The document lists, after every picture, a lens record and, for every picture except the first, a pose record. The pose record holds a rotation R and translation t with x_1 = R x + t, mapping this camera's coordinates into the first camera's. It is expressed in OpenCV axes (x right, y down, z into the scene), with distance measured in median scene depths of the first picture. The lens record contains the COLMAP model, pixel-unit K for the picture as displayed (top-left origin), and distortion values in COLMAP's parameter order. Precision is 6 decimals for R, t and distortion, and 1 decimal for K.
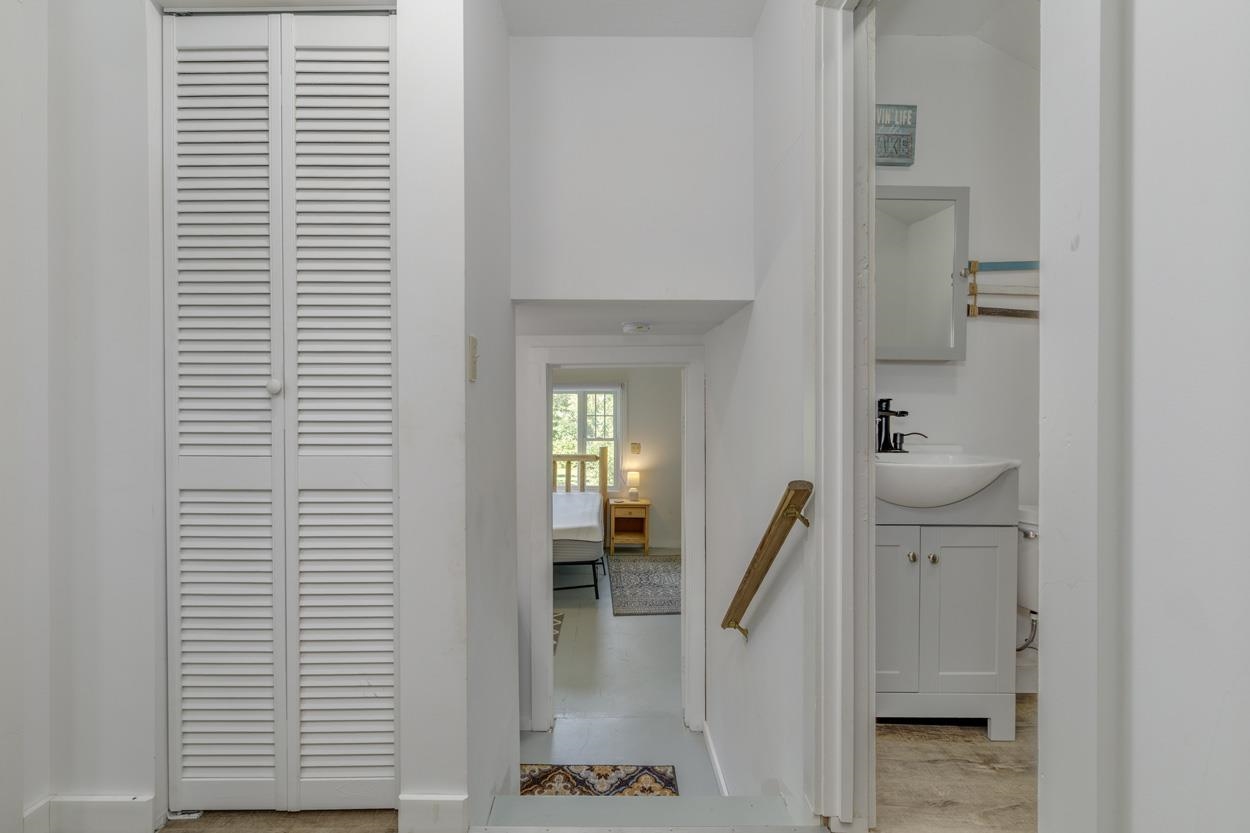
lens RADIAL K [[595.7, 0, 618.9], [0, 595.7, 408.6], [0, 0, 1]] dist [-0.000531, -0.000601]
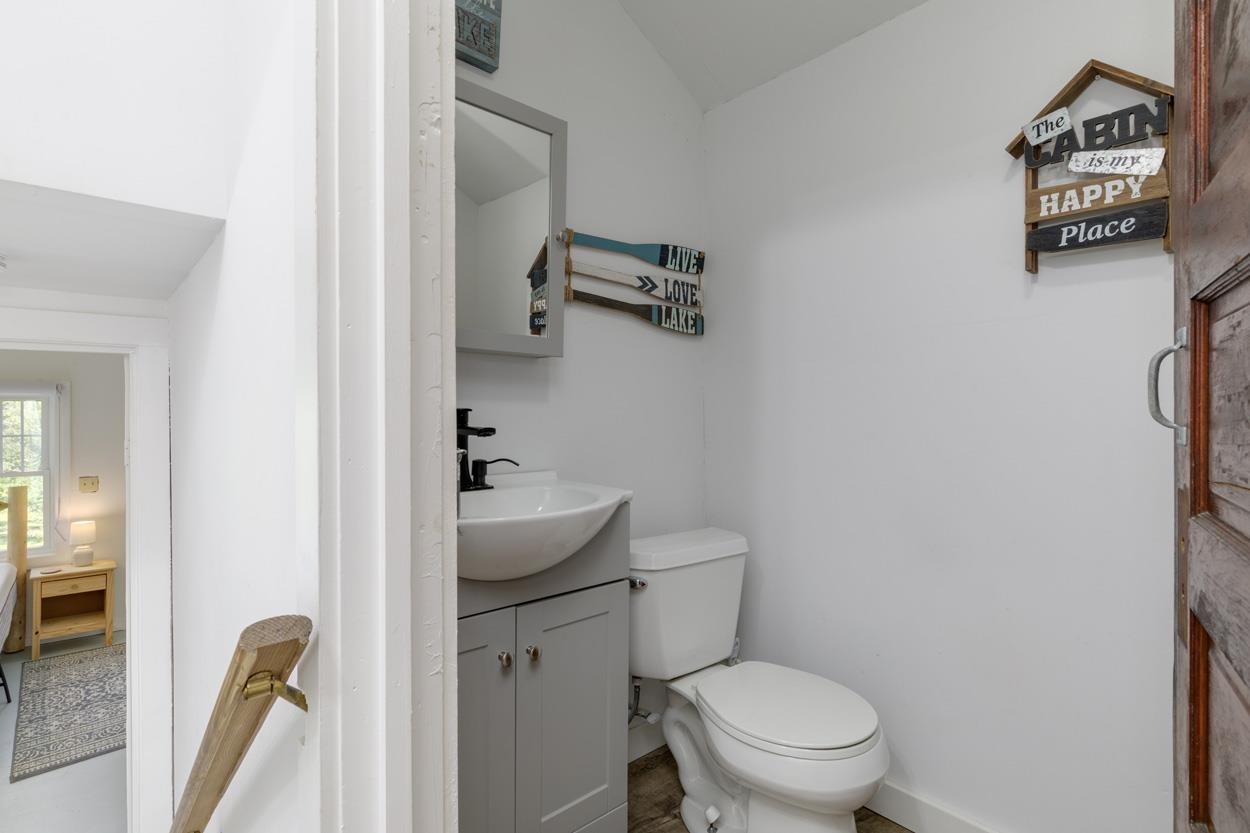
lens RADIAL K [[595.7, 0, 618.9], [0, 595.7, 408.6], [0, 0, 1]] dist [-0.000531, -0.000601]
pose [[0.762950, 0.002375, 0.646453, 0.154382], [0.009030, 0.999857, -0.014331, -0.005826], [-0.646395, 0.016771, 0.762819, 0.384572]]
